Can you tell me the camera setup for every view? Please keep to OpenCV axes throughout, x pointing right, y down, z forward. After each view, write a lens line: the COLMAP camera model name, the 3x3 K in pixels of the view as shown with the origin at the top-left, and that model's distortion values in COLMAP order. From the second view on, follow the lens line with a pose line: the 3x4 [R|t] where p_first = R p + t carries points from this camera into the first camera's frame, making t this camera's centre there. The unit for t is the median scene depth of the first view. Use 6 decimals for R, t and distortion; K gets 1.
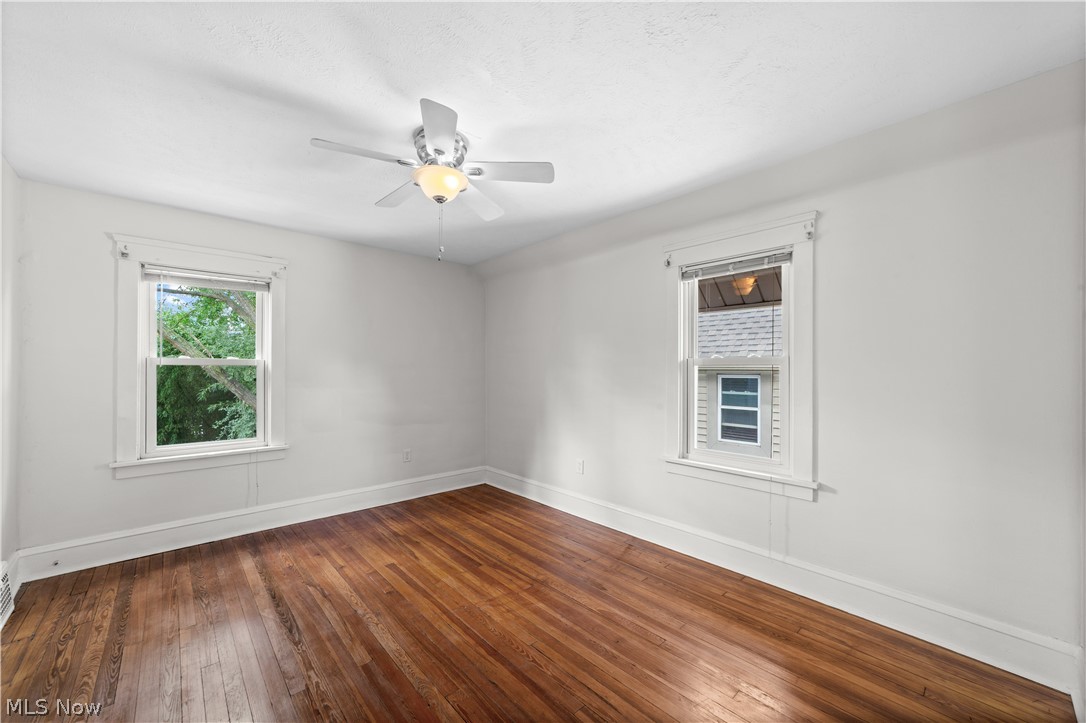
lens RADIAL K [[423.1, 0, 545.6], [0, 423.1, 359.3], [0, 0, 1]] dist [-0.016650, 0.006531]
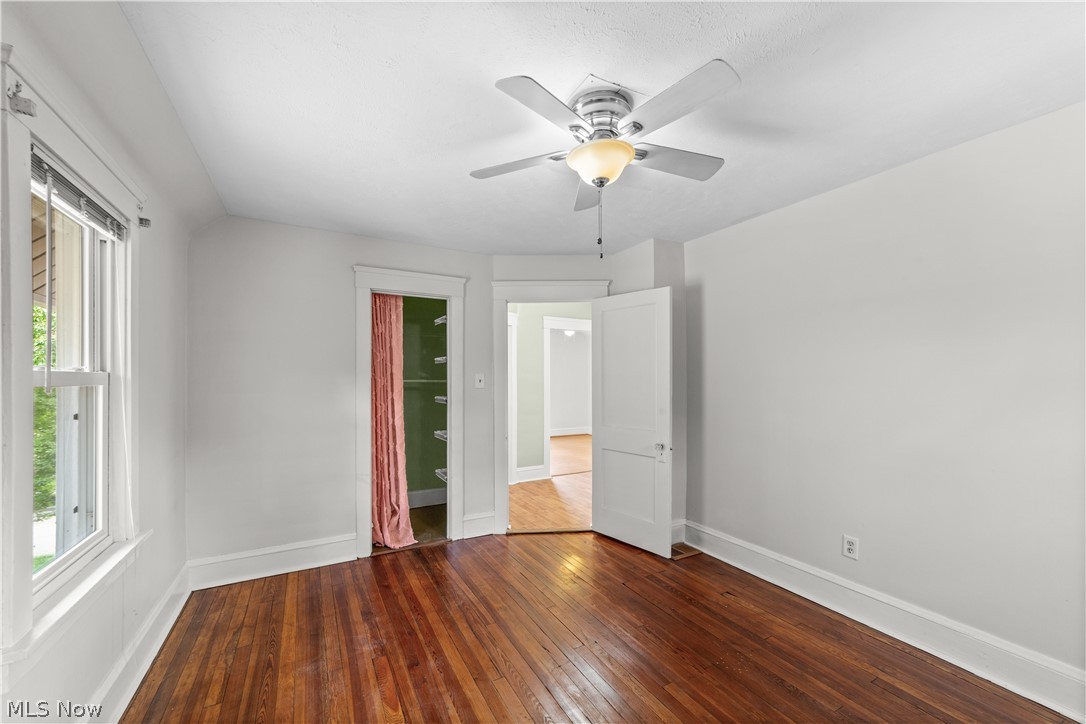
lens RADIAL K [[423.1, 0, 539.9], [0, 423.1, 370.9], [0, 0, 1]] dist [-0.016650, 0.006531]
pose [[-0.970006, 0.002796, 0.243067, -0.334099], [-0.005821, 0.999380, -0.034726, 0.013196], [-0.243013, -0.035100, -0.969388, 1.827880]]
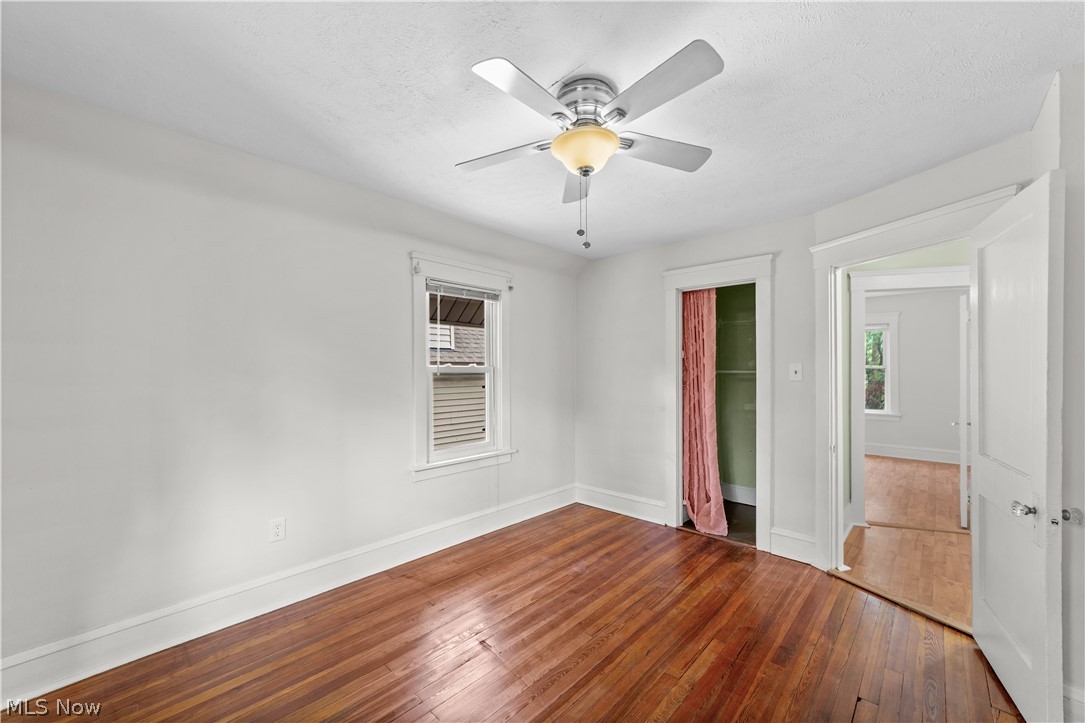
lens RADIAL K [[422.7, 0, 538.8], [0, 422.7, 358.8], [0, 0, 1]] dist [-0.016650, 0.006531]
pose [[-0.064398, 0.022734, 0.997665, -1.053754], [-0.016603, 0.999578, -0.023850, -0.001620], [-0.997786, -0.018100, -0.063993, 1.150439]]
